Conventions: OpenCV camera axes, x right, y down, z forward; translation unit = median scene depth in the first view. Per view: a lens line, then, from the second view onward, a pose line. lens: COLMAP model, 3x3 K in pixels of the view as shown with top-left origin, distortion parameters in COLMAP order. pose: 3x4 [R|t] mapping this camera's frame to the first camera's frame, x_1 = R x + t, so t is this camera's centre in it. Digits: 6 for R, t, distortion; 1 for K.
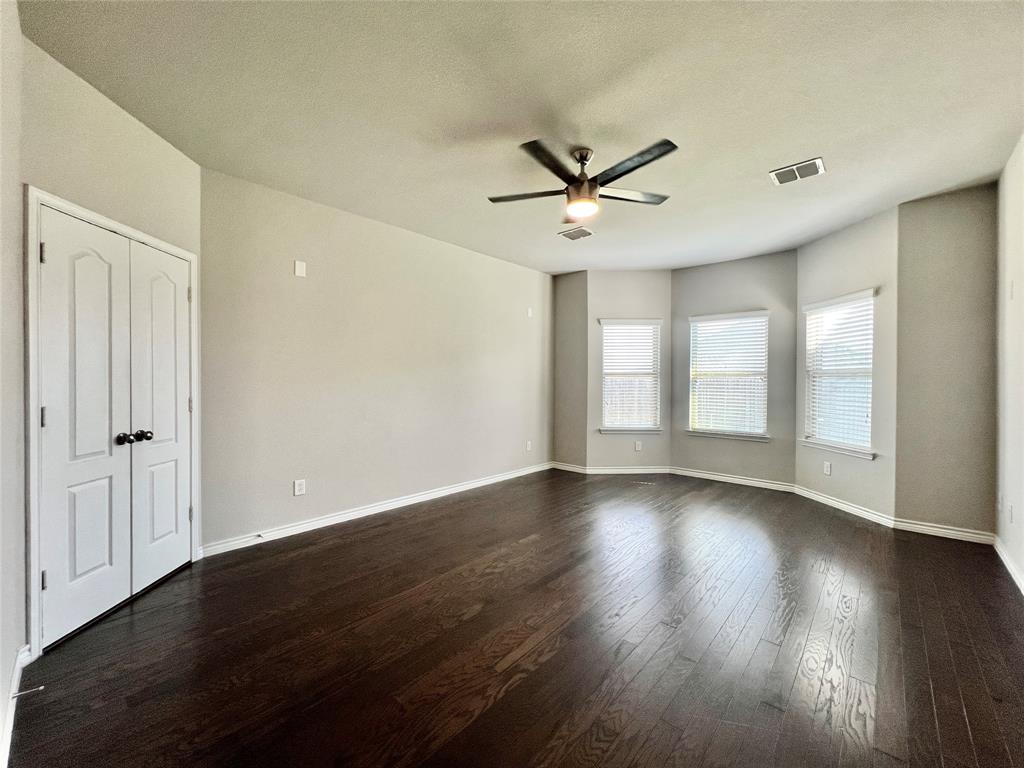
lens RADIAL K [[409.1, 0, 509.3], [0, 409.1, 385.1], [0, 0, 1]] dist [0.012313, 0.000298]
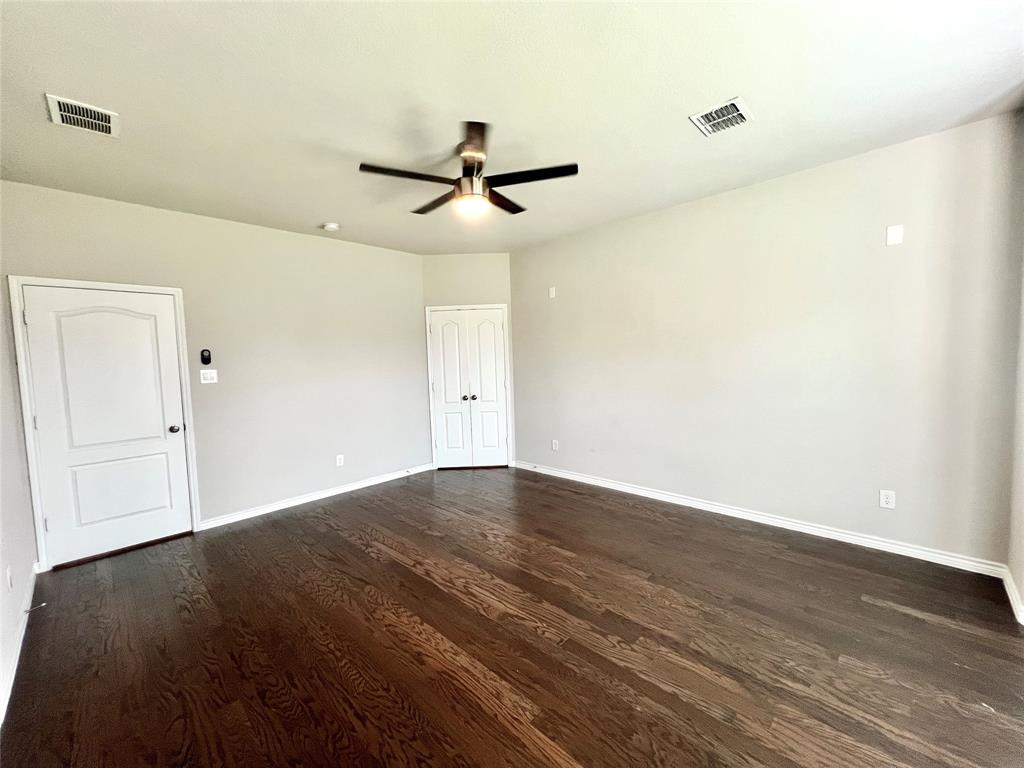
lens RADIAL K [[409.1, 0, 513.2], [0, 409.1, 384.9], [0, 0, 1]] dist [0.012313, 0.000298]
pose [[-0.017078, 0.066864, -0.997616, 1.123532], [0.018149, 0.997618, 0.066553, -0.075748], [0.999689, -0.016969, -0.018251, 1.080709]]
